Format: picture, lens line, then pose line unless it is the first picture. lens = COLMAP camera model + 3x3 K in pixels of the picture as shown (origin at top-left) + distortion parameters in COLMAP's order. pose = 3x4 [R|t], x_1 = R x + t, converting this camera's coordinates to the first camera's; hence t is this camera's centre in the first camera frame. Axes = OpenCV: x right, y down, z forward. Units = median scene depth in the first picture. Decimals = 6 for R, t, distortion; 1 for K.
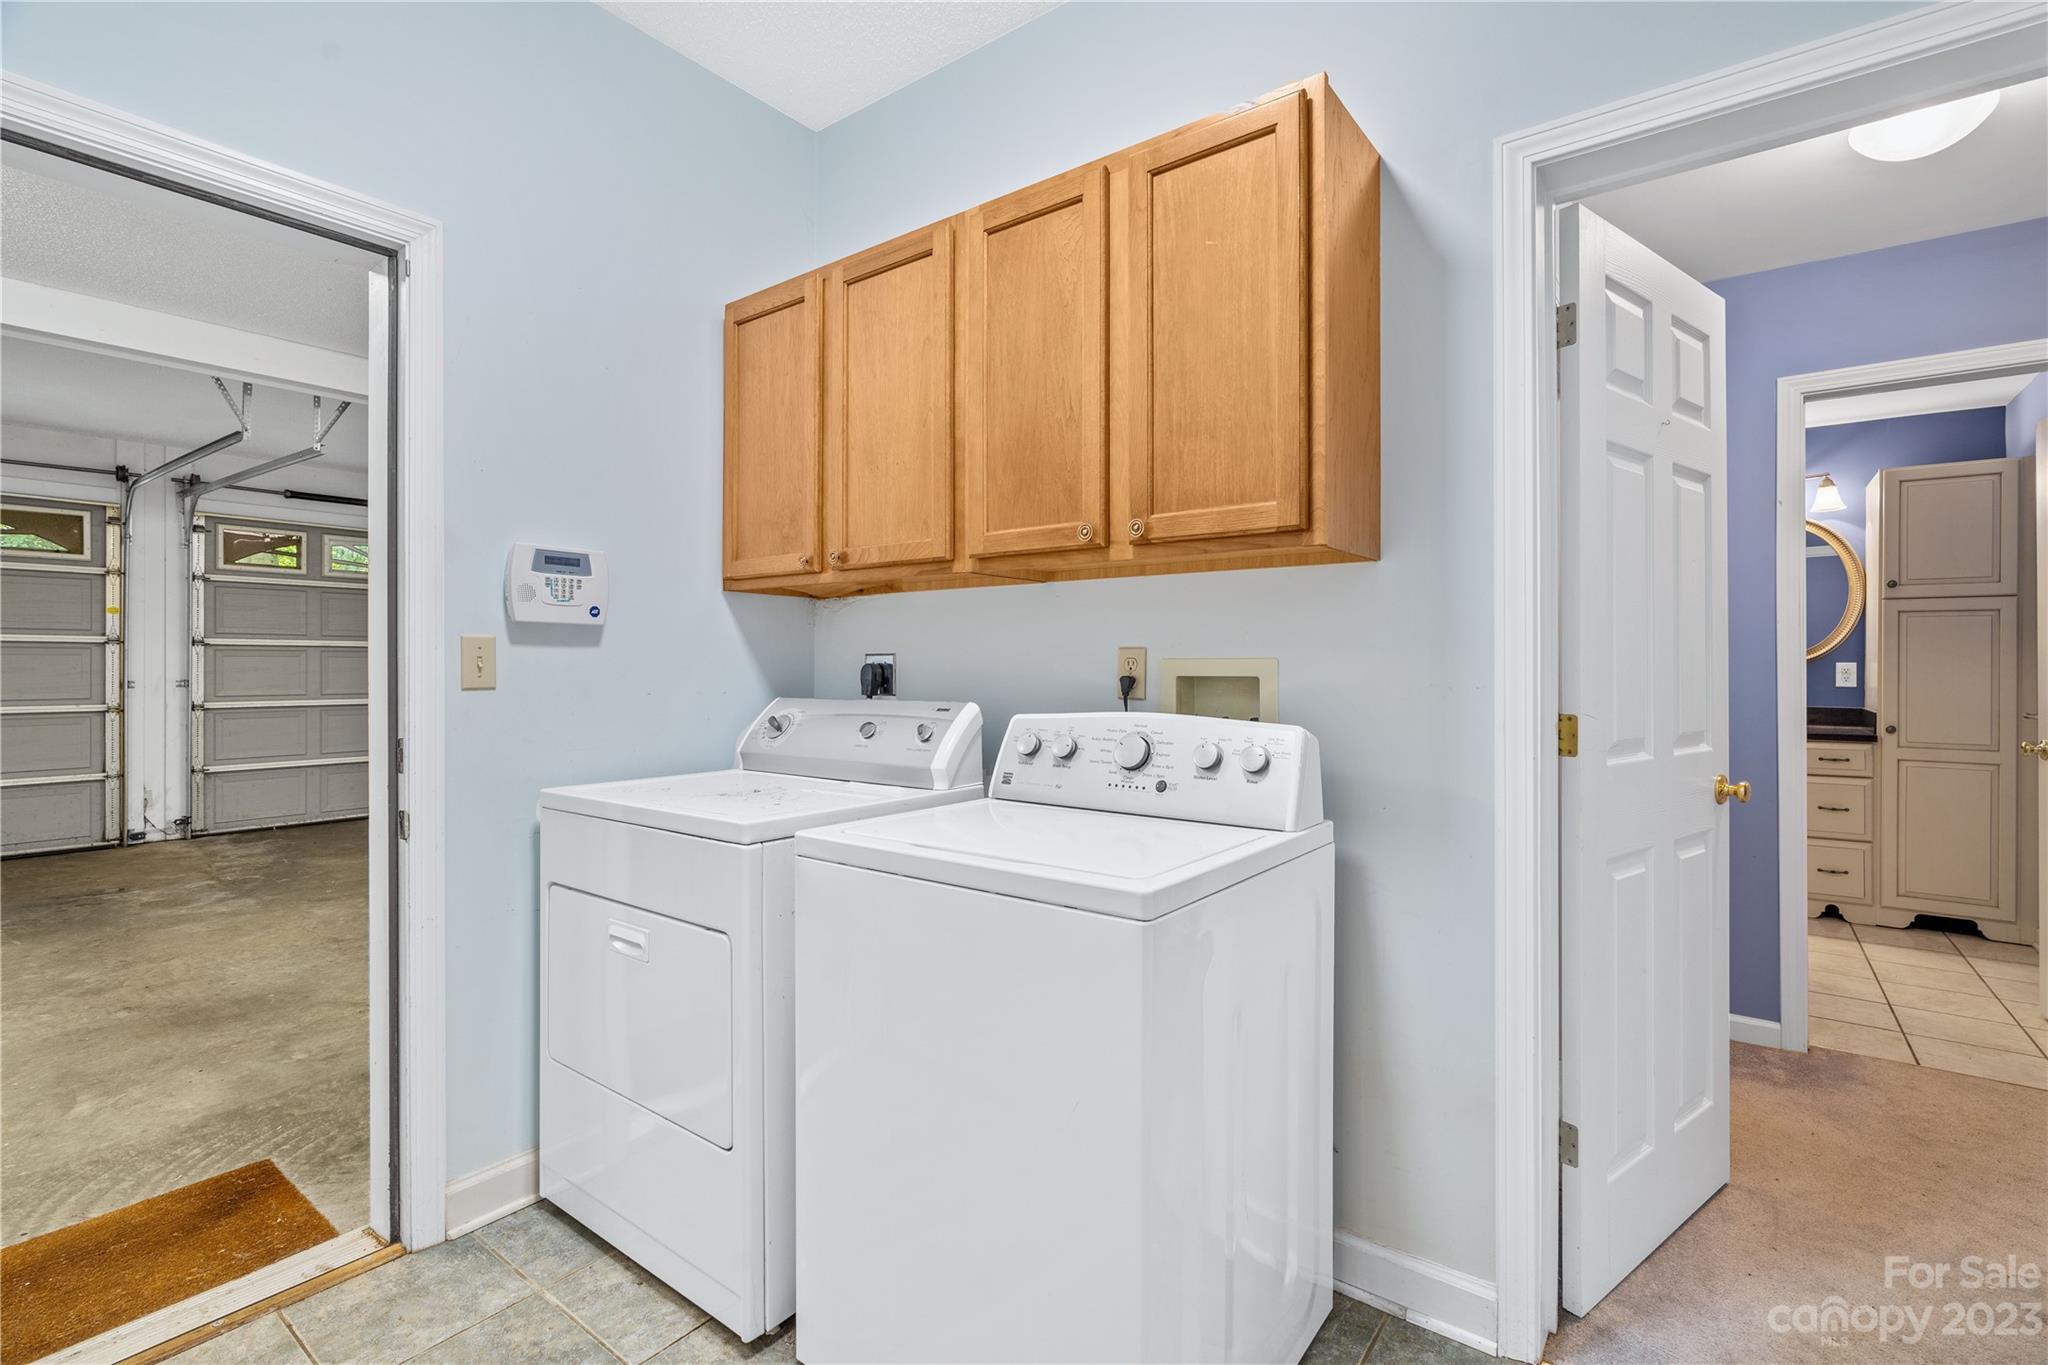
lens RADIAL K [[936.9, 0, 1022.0], [0, 936.9, 670.7], [0, 0, 1]] dist [-0.001555, 0.000590]
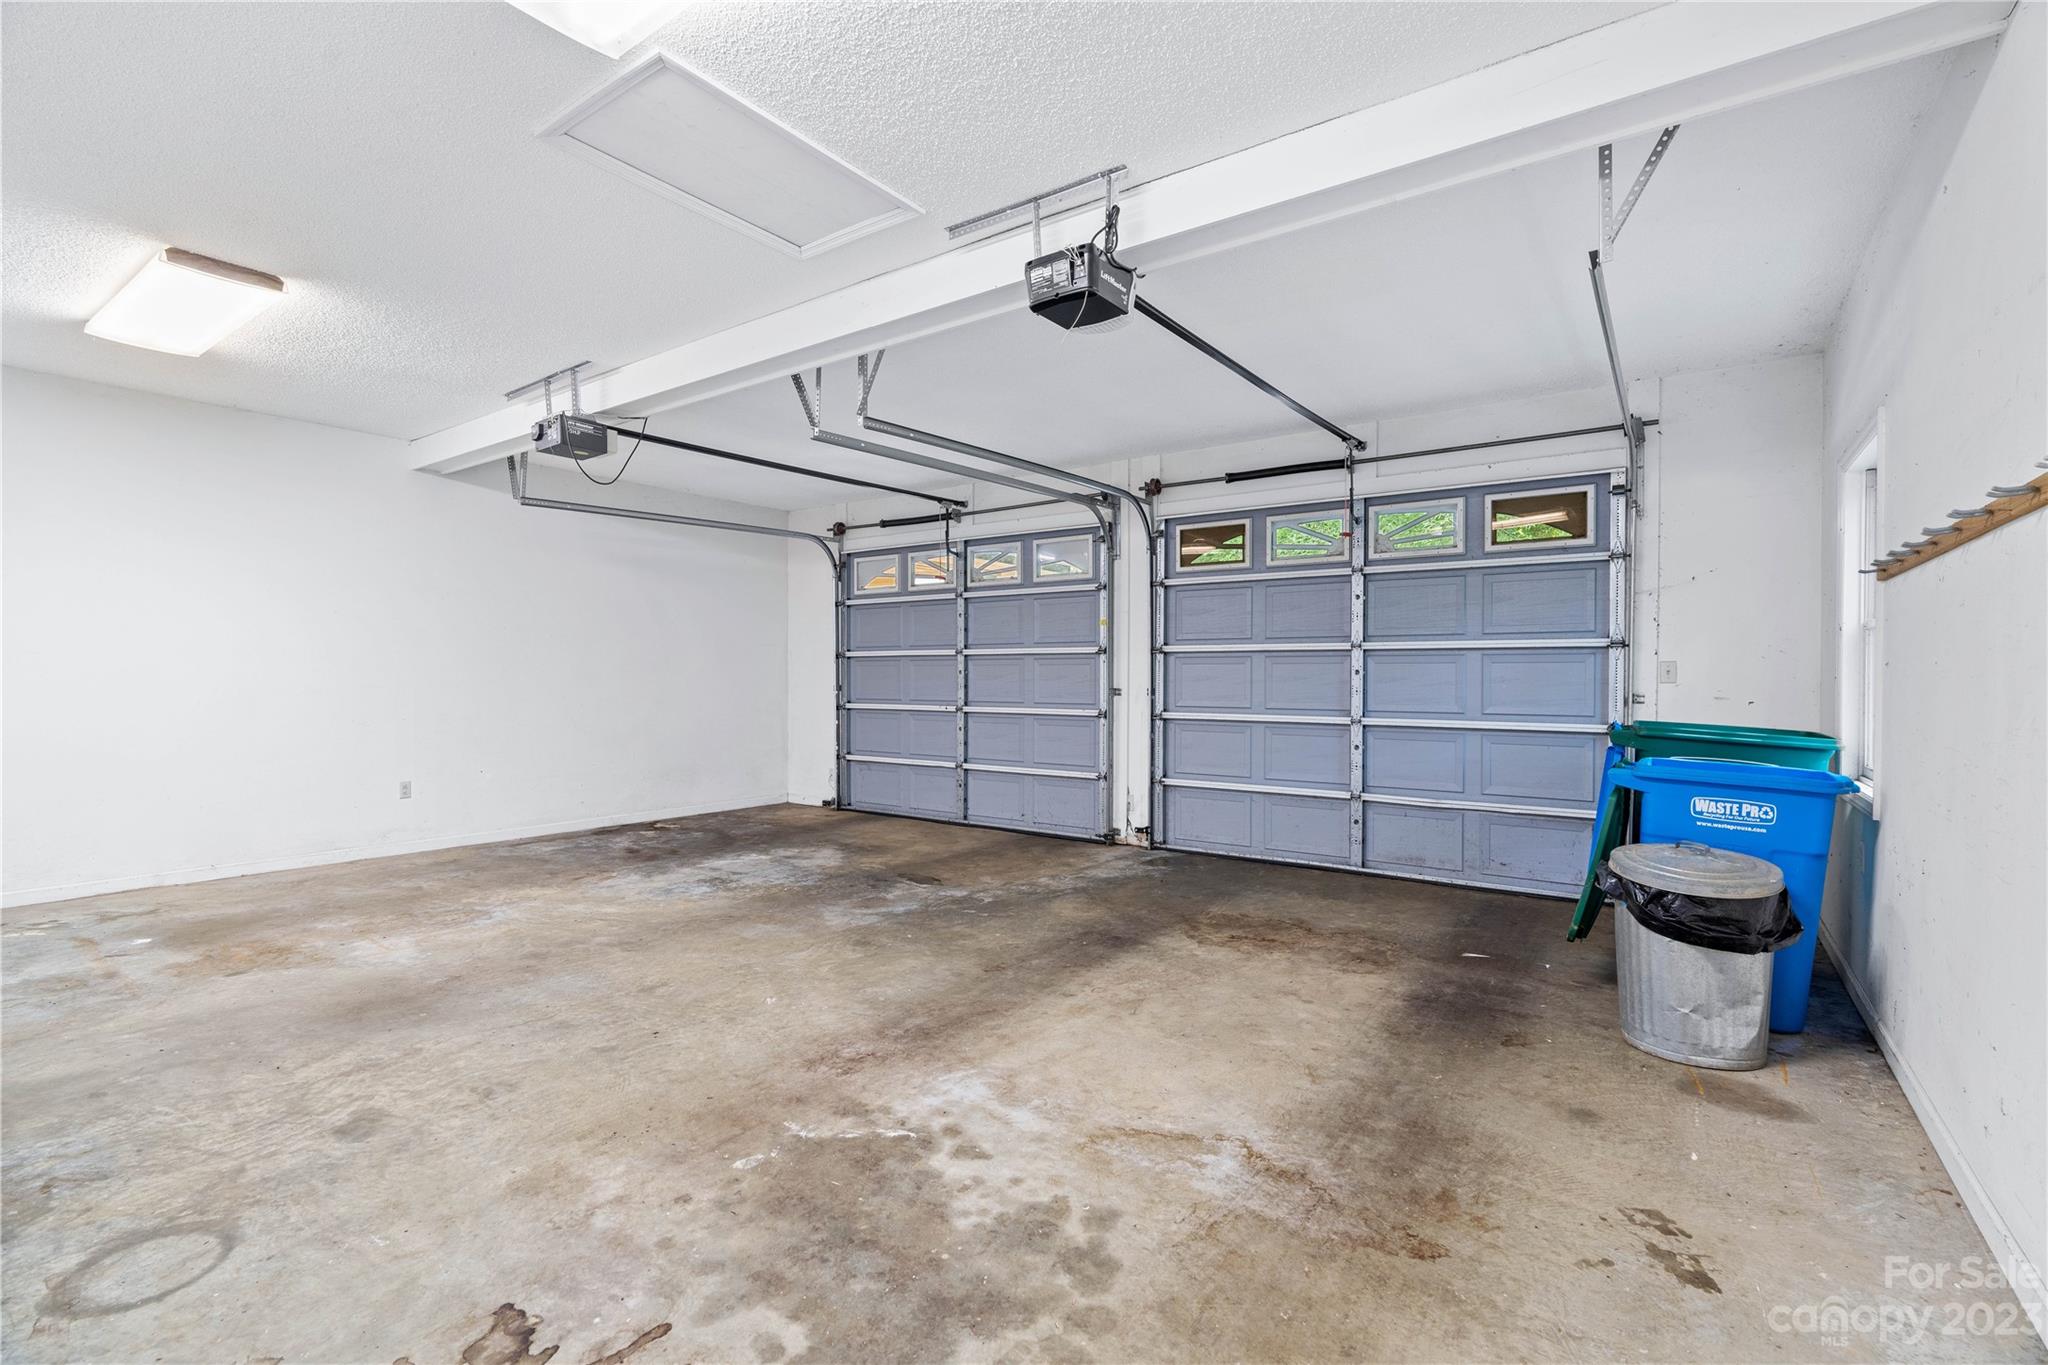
lens RADIAL K [[936.9, 0, 1022.0], [0, 936.9, 670.7], [0, 0, 1]] dist [-0.001555, 0.000590]
pose [[0.002583, 0.002147, -0.999994, 0.098515], [-0.001360, 0.999997, 0.002143, -0.010753], [0.999996, 0.001354, 0.002586, 0.859410]]
